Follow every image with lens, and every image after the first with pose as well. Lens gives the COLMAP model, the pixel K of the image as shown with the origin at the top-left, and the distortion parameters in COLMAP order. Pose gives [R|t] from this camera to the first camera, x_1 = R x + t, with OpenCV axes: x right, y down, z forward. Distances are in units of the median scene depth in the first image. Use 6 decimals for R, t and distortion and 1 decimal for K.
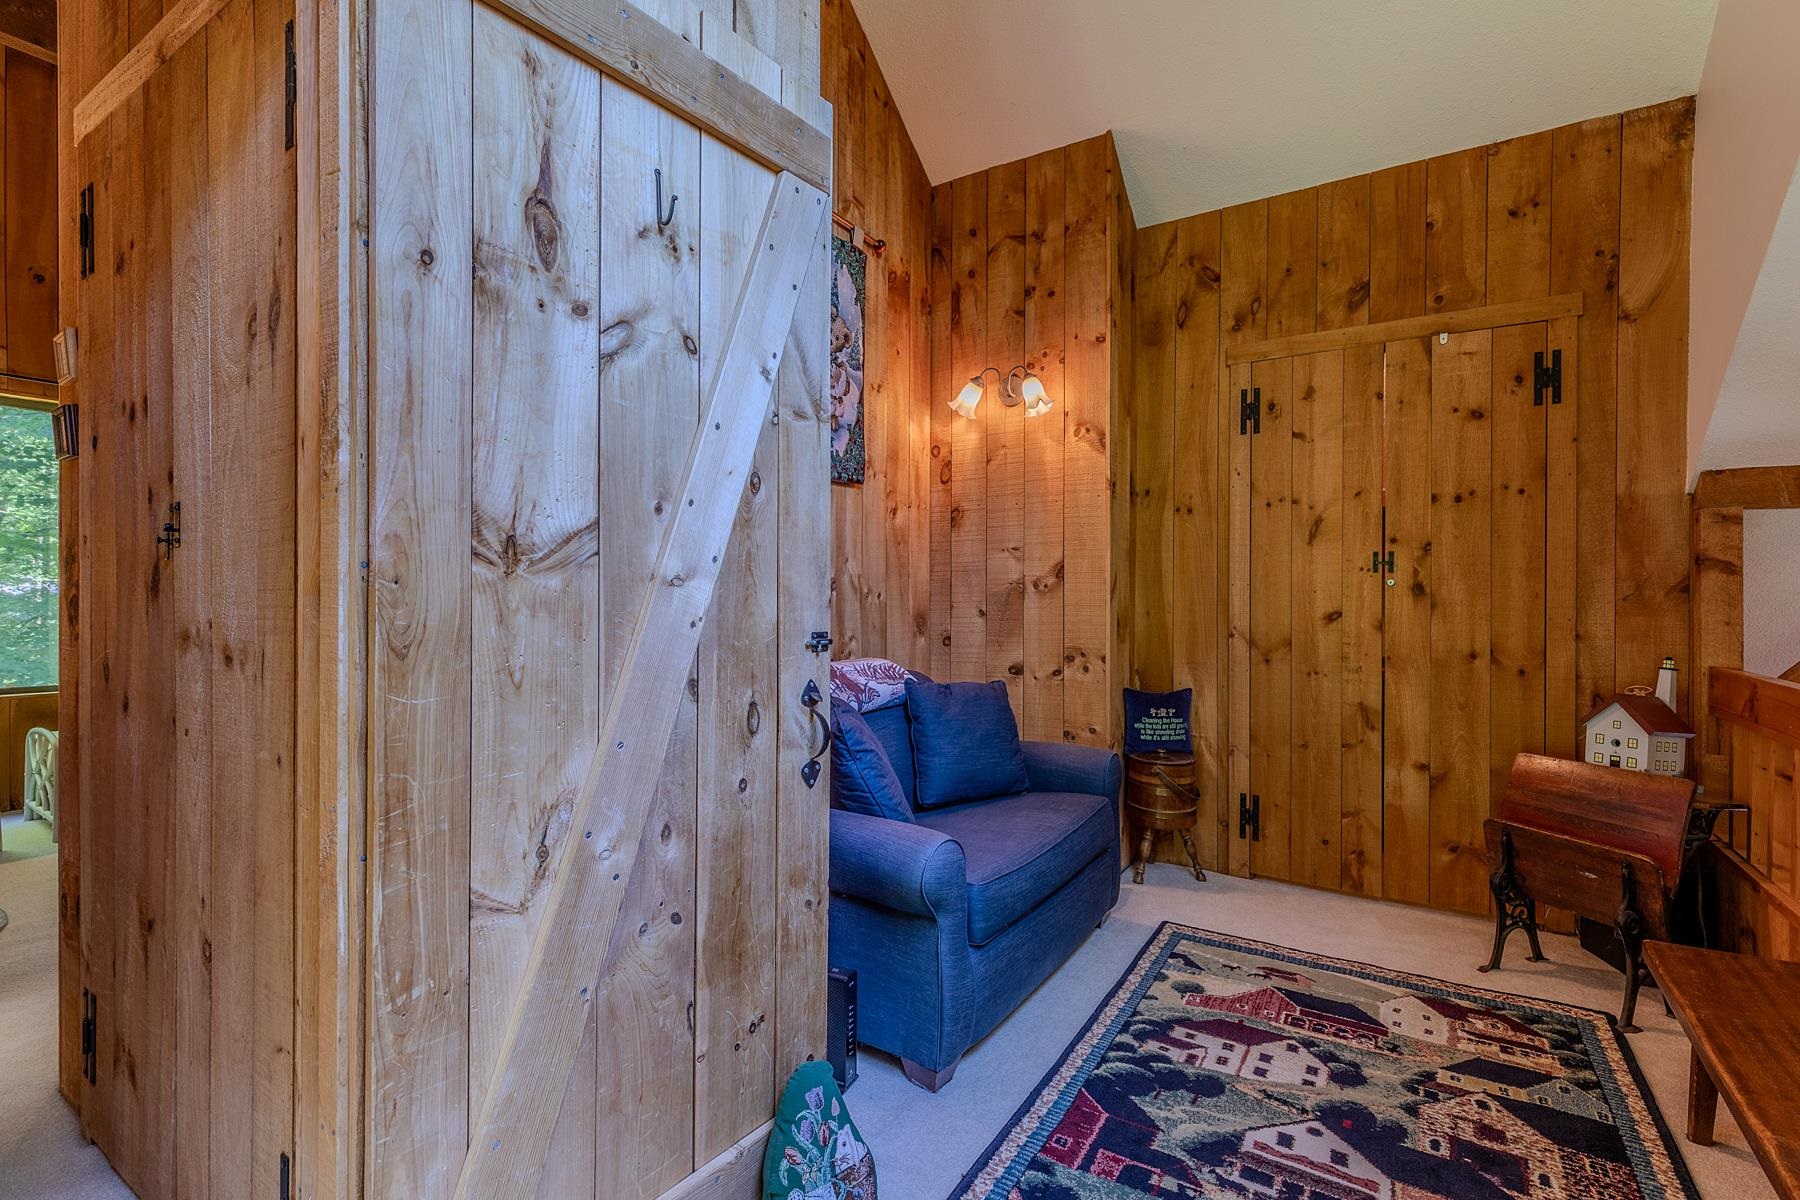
lens RADIAL K [[820.3, 0, 899.3], [0, 820.3, 590.2], [0, 0, 1]] dist [0.005672, 0.001676]
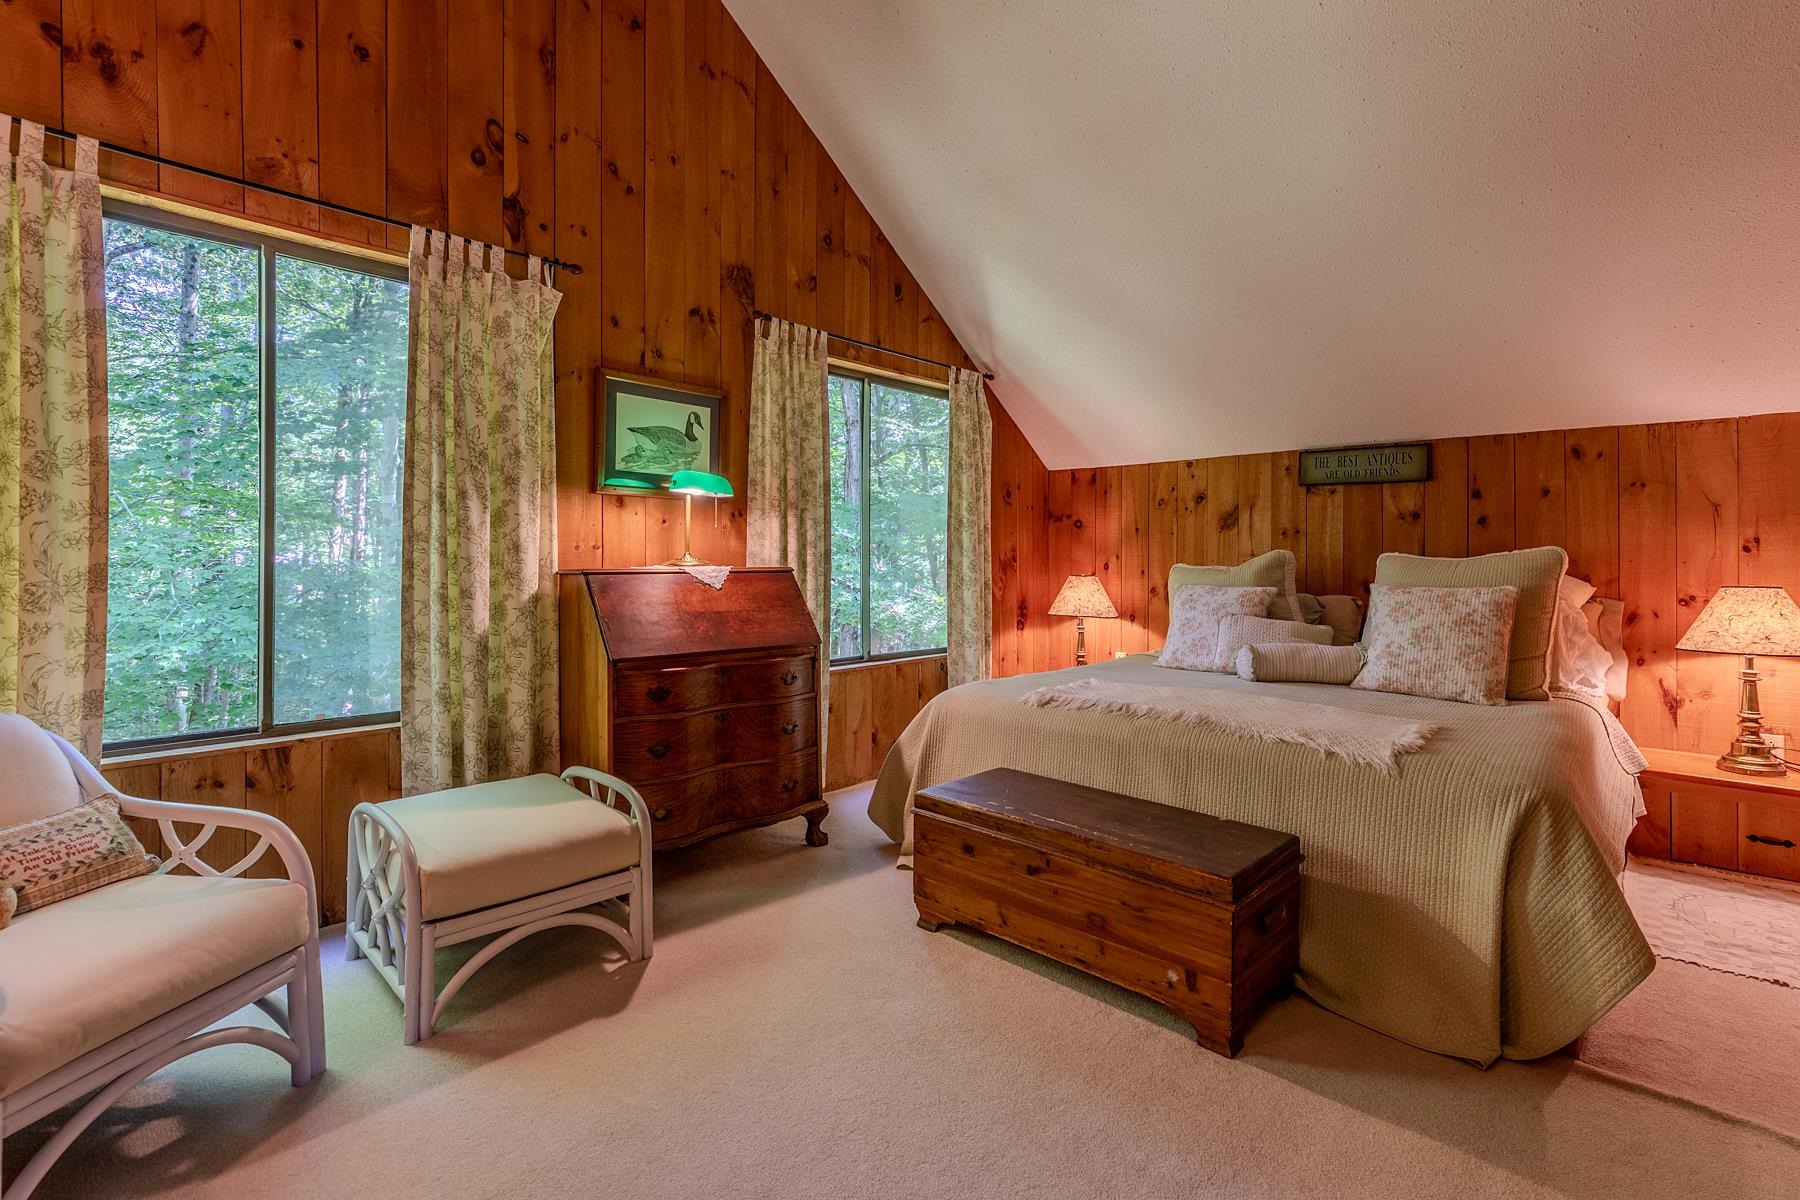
lens RADIAL K [[820.3, 0, 924.3], [0, 820.3, 554.3], [0, 0, 1]] dist [0.005672, 0.001676]
pose [[0.987704, -0.001725, -0.156326, -0.545445], [0.001508, 0.999998, -0.001509, -0.003388], [0.156328, 0.001254, 0.987704, 0.473833]]
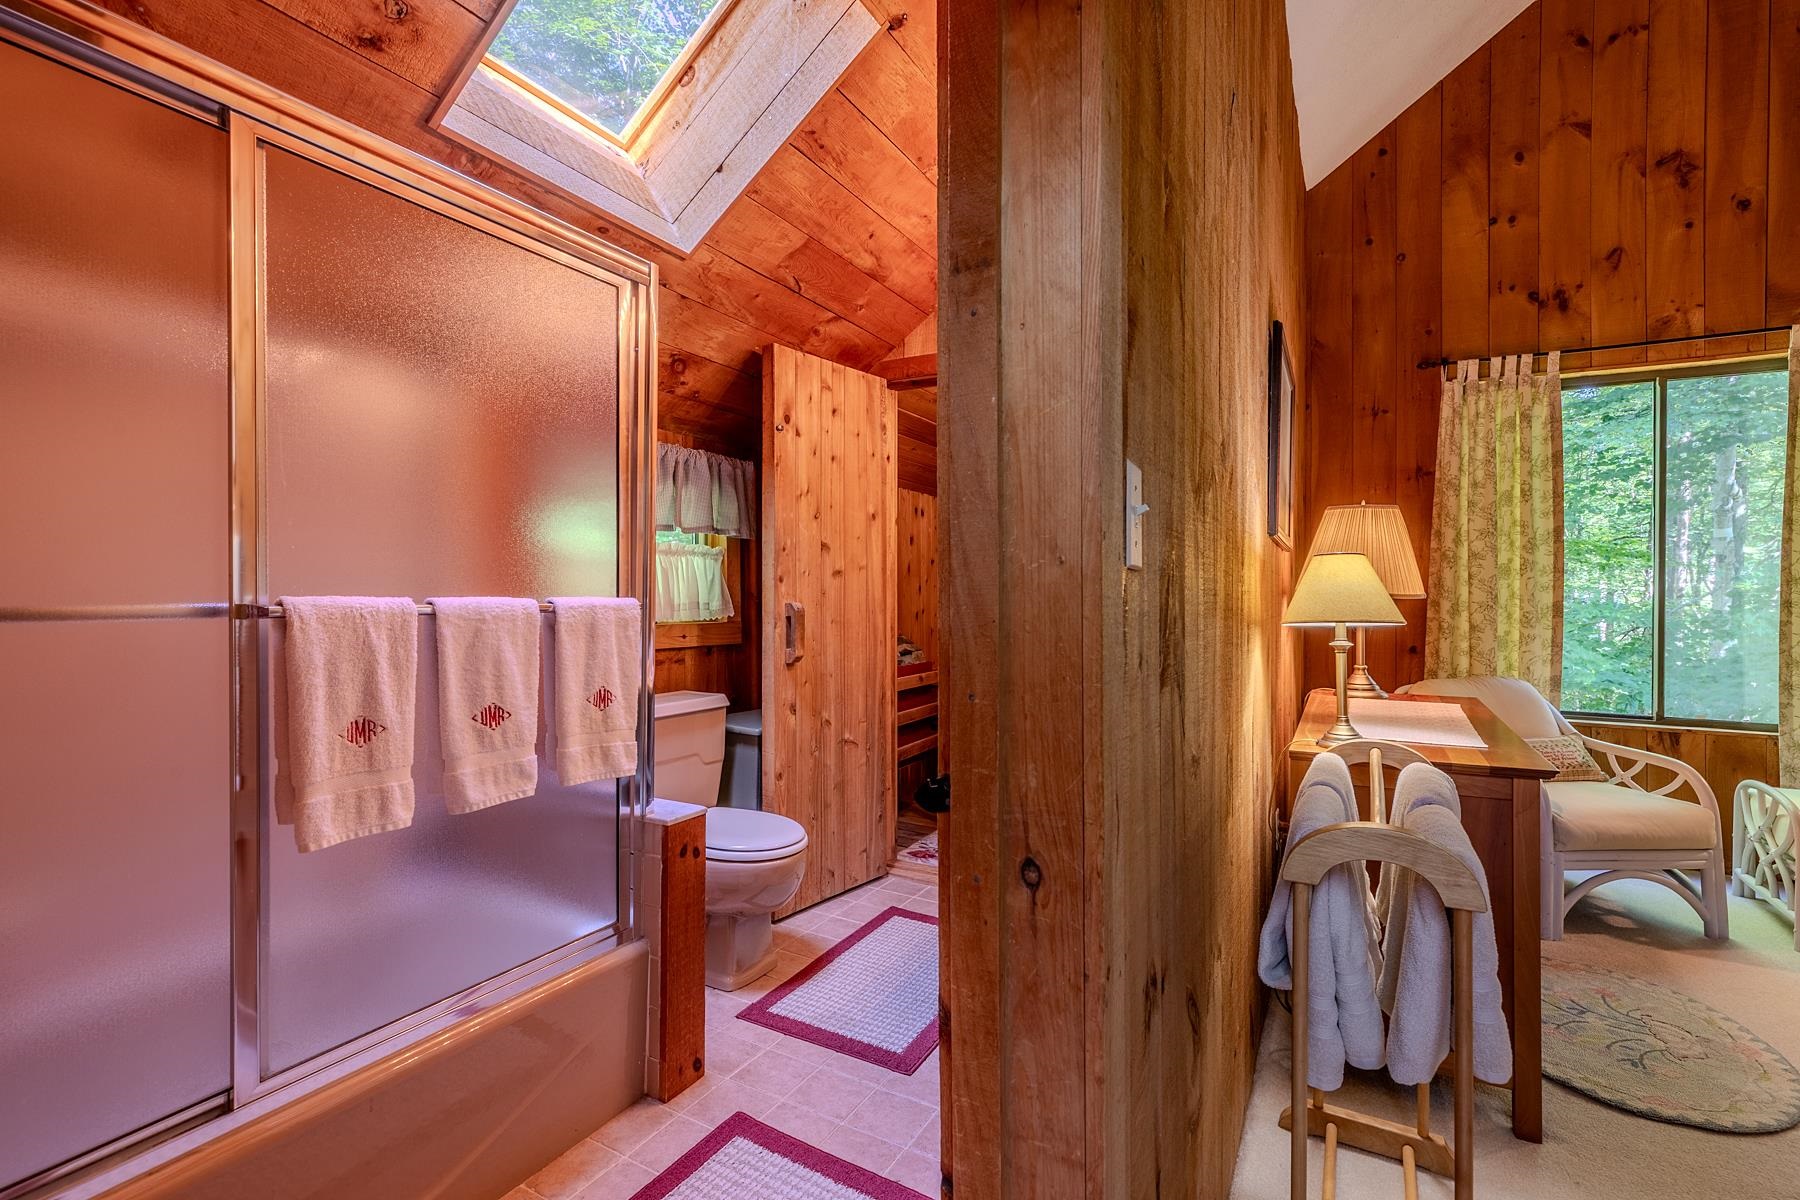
lens RADIAL K [[820.3, 0, 900.4], [0, 820.3, 595.0], [0, 0, 1]] dist [0.005672, 0.001676]
pose [[0.059876, 0.000443, -0.998206, -0.308053], [-0.000349, 1.000000, 0.000423, -0.005603], [0.998206, 0.000323, 0.059877, 0.156755]]
